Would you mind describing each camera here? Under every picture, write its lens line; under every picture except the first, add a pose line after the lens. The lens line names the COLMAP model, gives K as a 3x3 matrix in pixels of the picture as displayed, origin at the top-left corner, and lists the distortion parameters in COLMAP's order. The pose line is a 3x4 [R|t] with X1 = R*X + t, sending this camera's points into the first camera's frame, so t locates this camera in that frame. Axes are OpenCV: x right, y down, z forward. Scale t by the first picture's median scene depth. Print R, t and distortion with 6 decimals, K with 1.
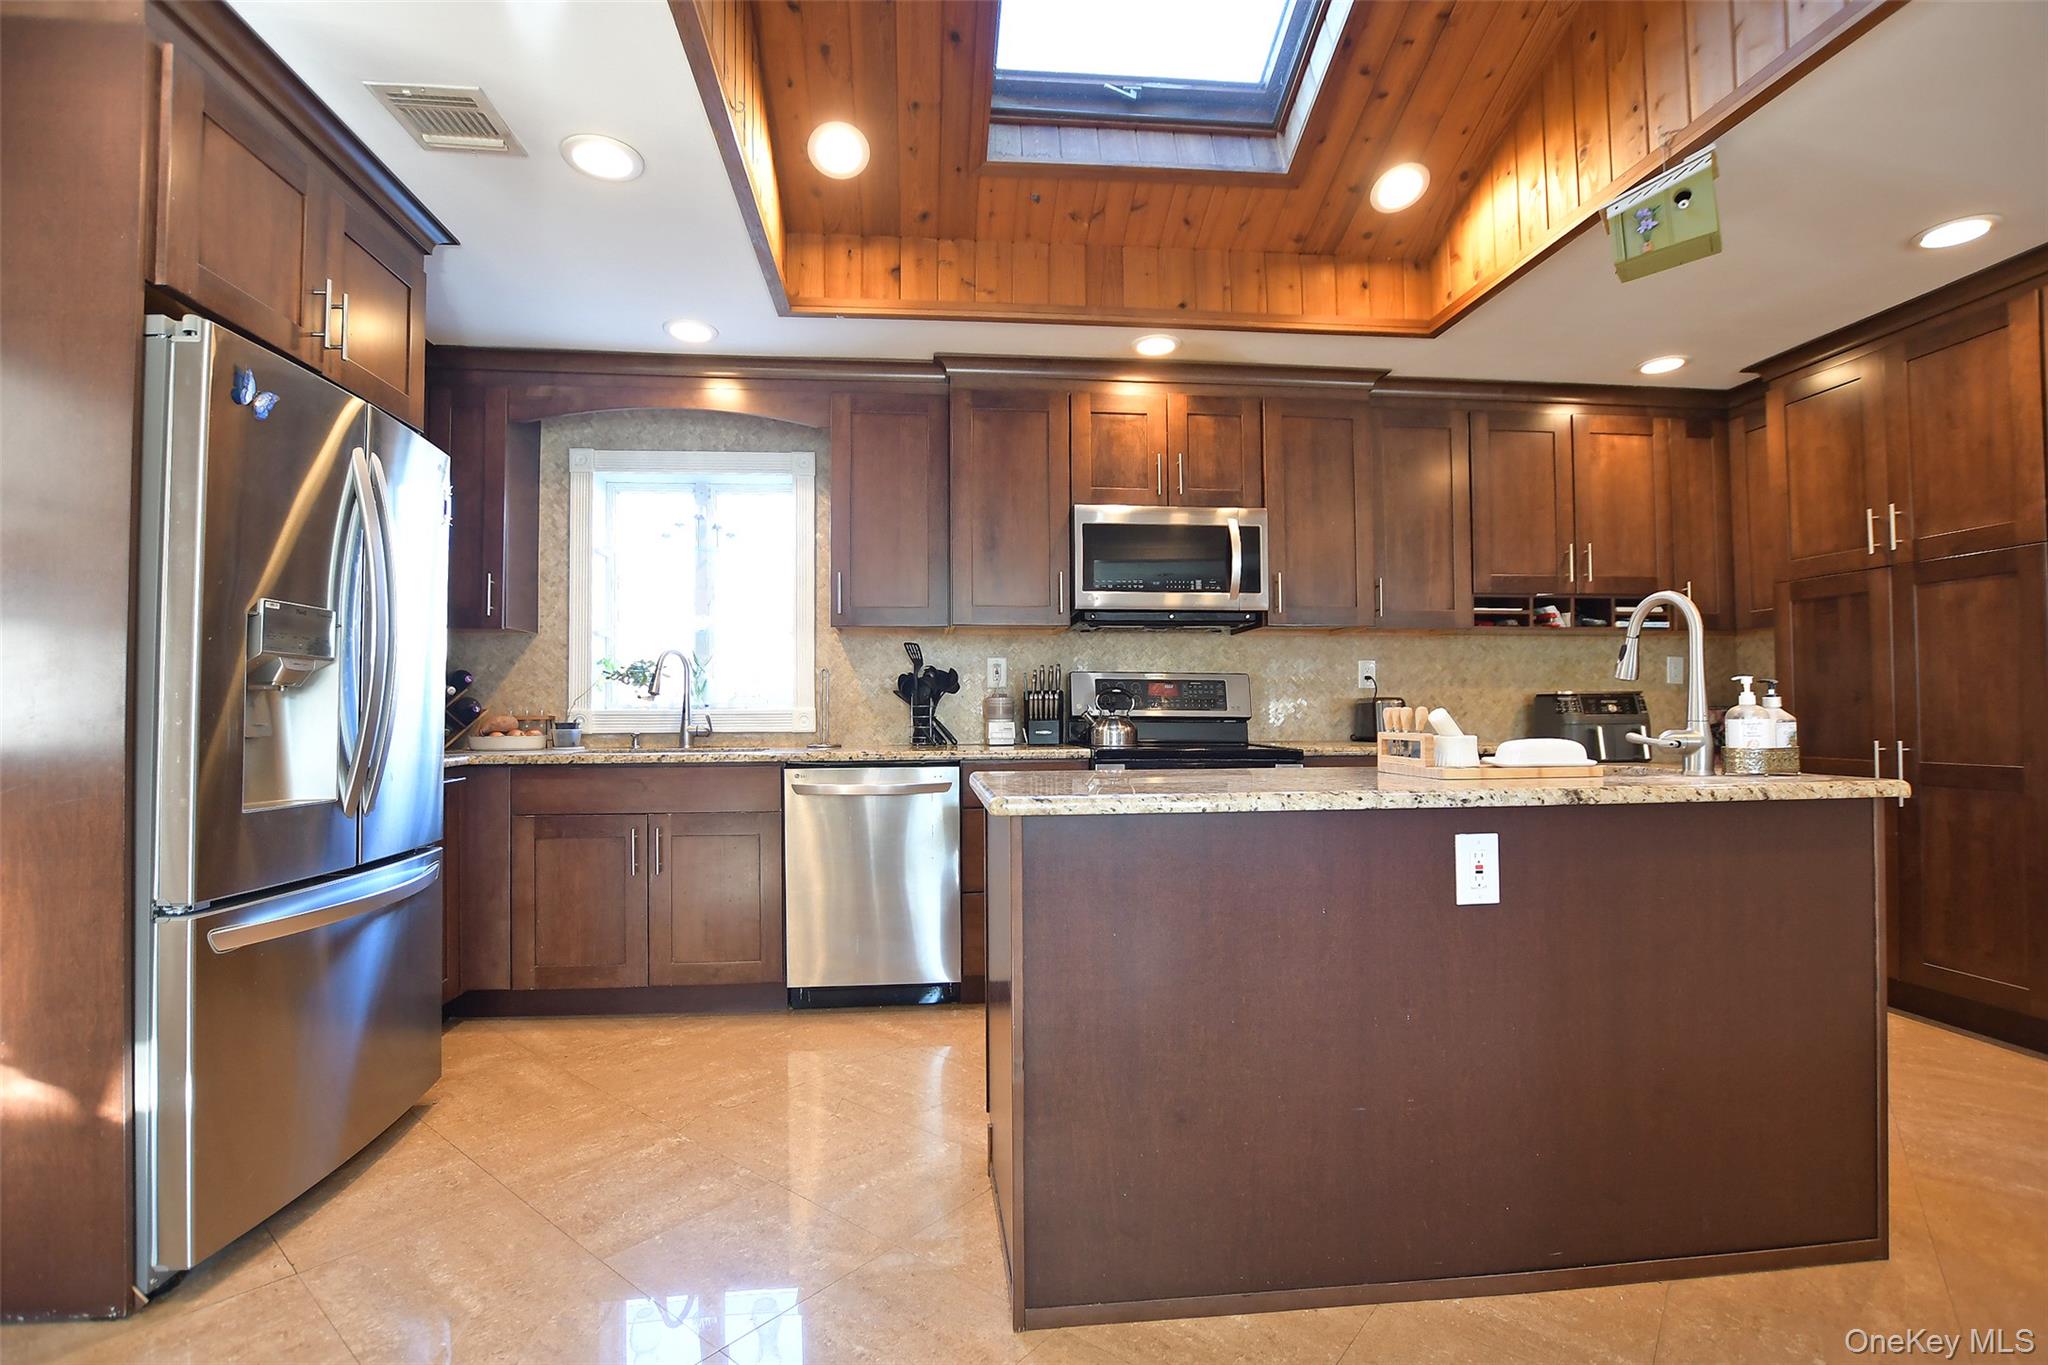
lens RADIAL K [[928.7, 0, 991.8], [0, 928.7, 694.8], [0, 0, 1]] dist [-0.031858, 0.006199]
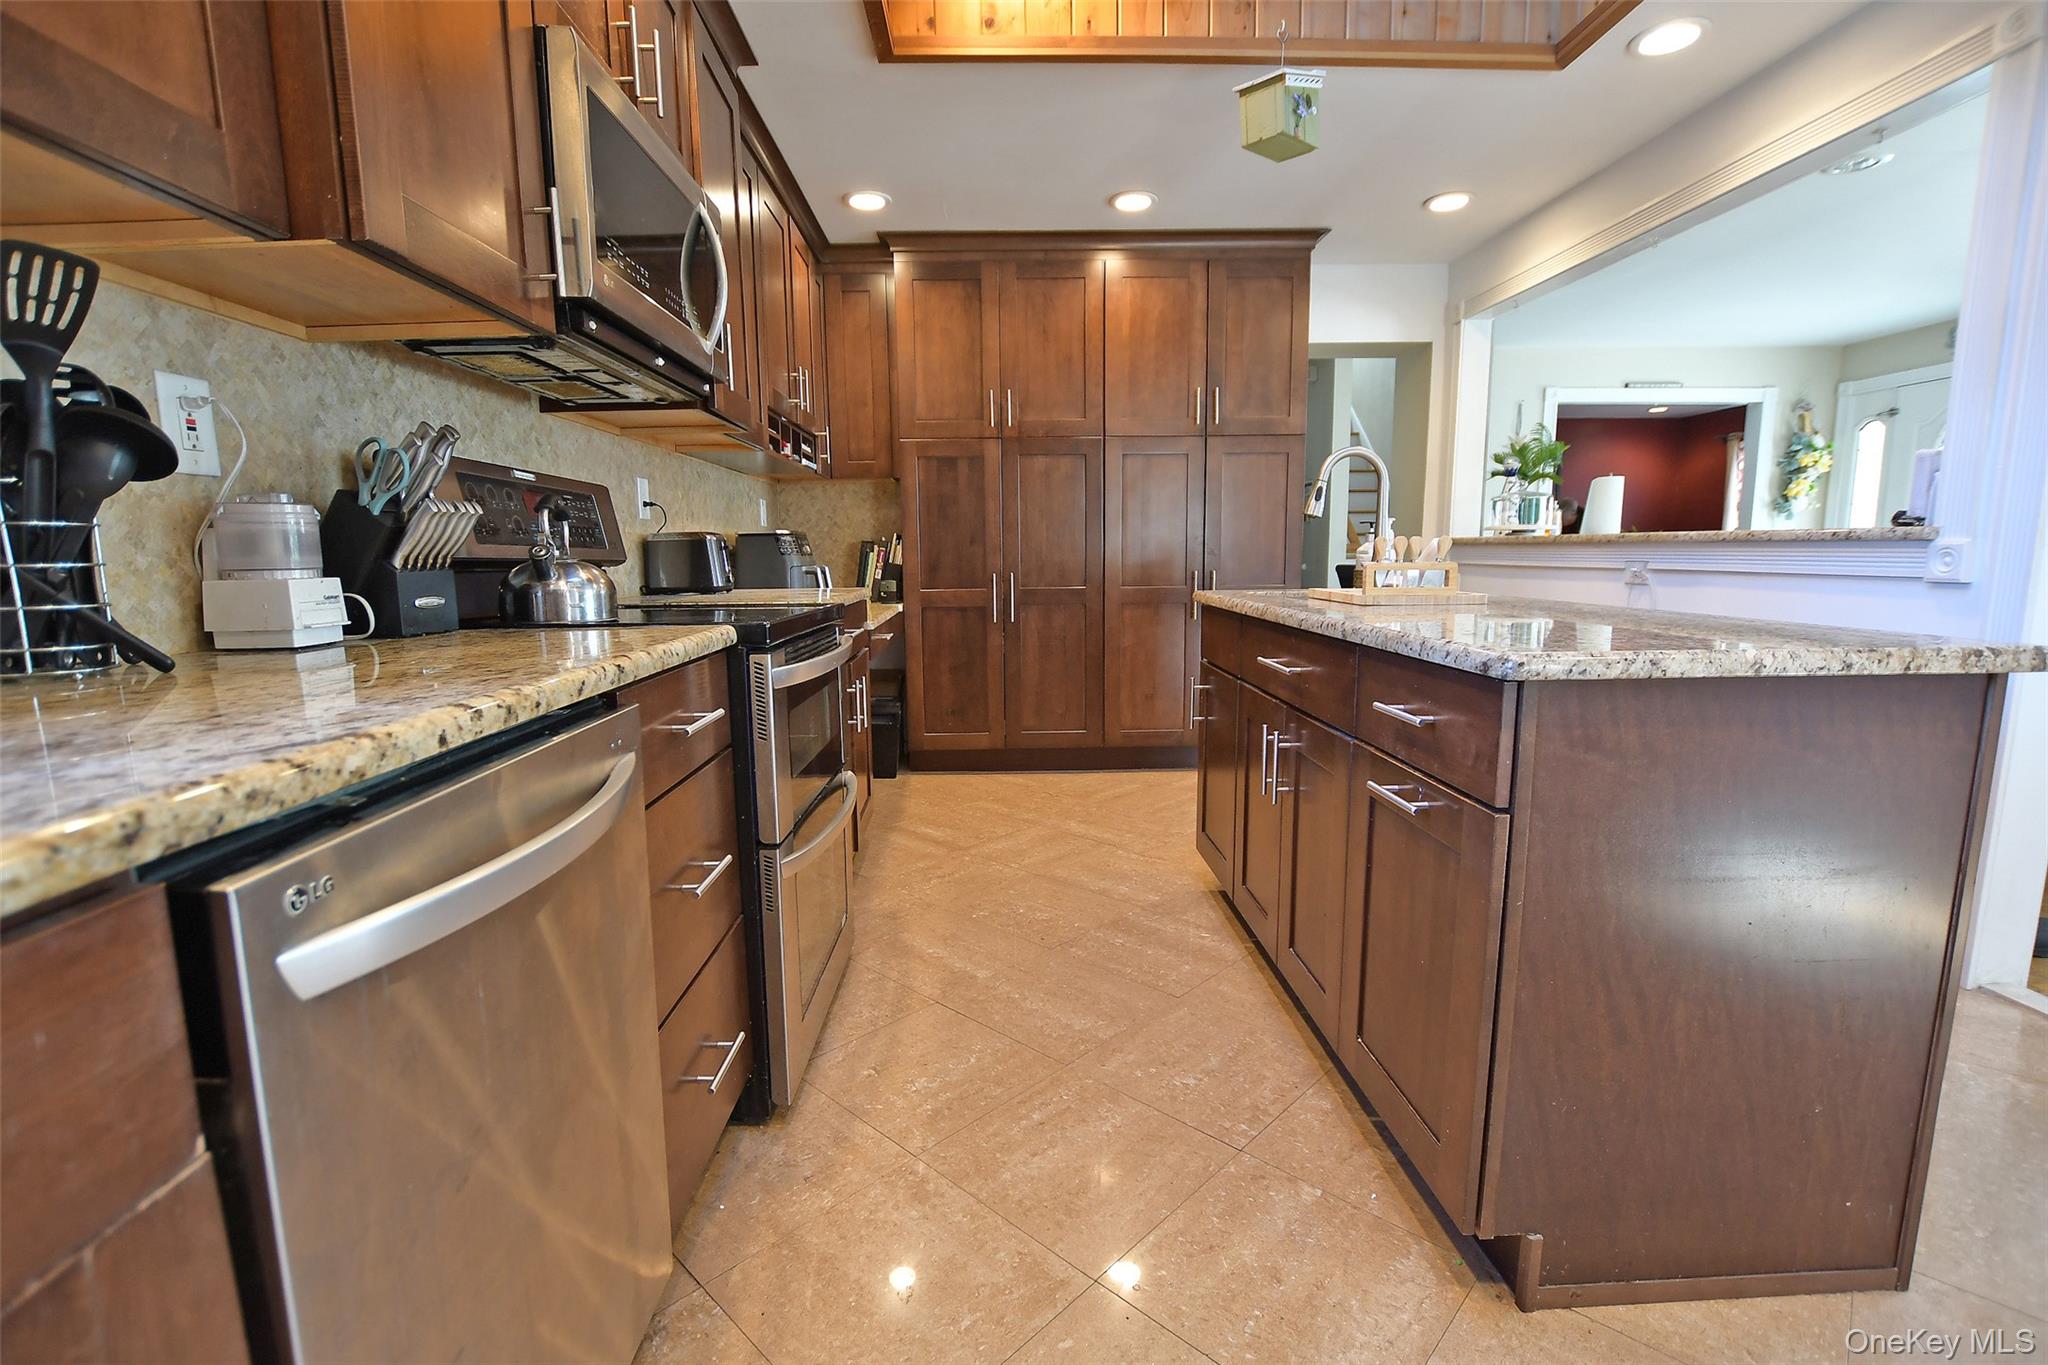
lens RADIAL K [[928.7, 0, 991.8], [0, 928.7, 694.8], [0, 0, 1]] dist [-0.031858, 0.006199]
pose [[0.083206, -0.147696, 0.985527, -0.318322], [-0.008248, 0.988820, 0.148886, 0.020694], [-0.996498, -0.020516, 0.081058, 0.757709]]
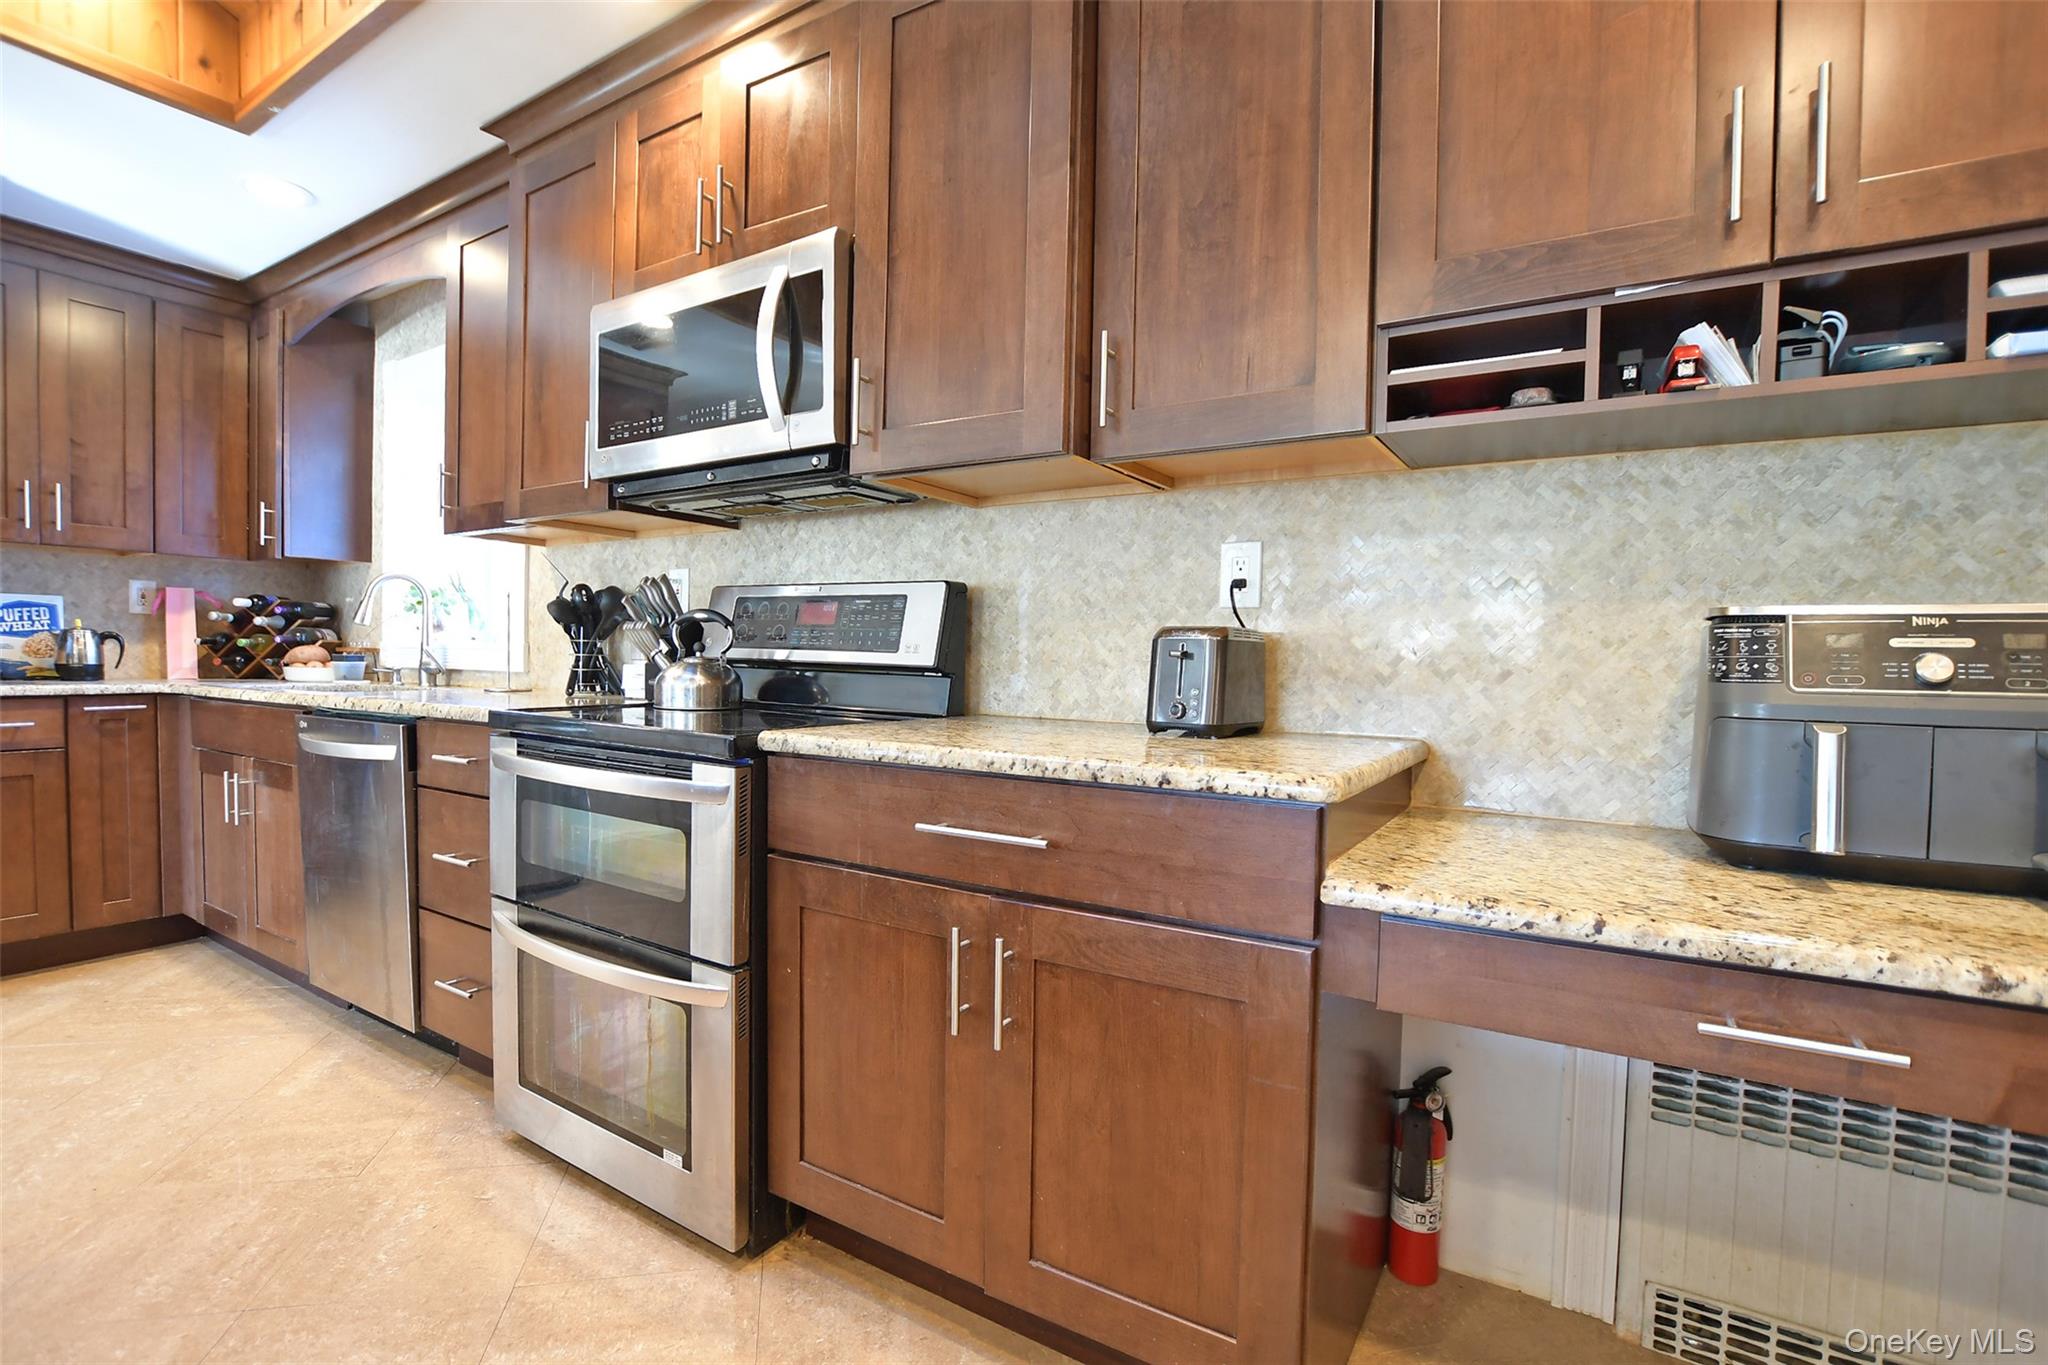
lens RADIAL K [[928.7, 0, 991.8], [0, 928.7, 694.8], [0, 0, 1]] dist [-0.031858, 0.006199]
pose [[0.794951, 0.043295, -0.605127, 0.646742], [-0.007829, 0.998099, 0.061126, 0.008737], [0.606623, -0.043855, 0.793779, 0.652404]]
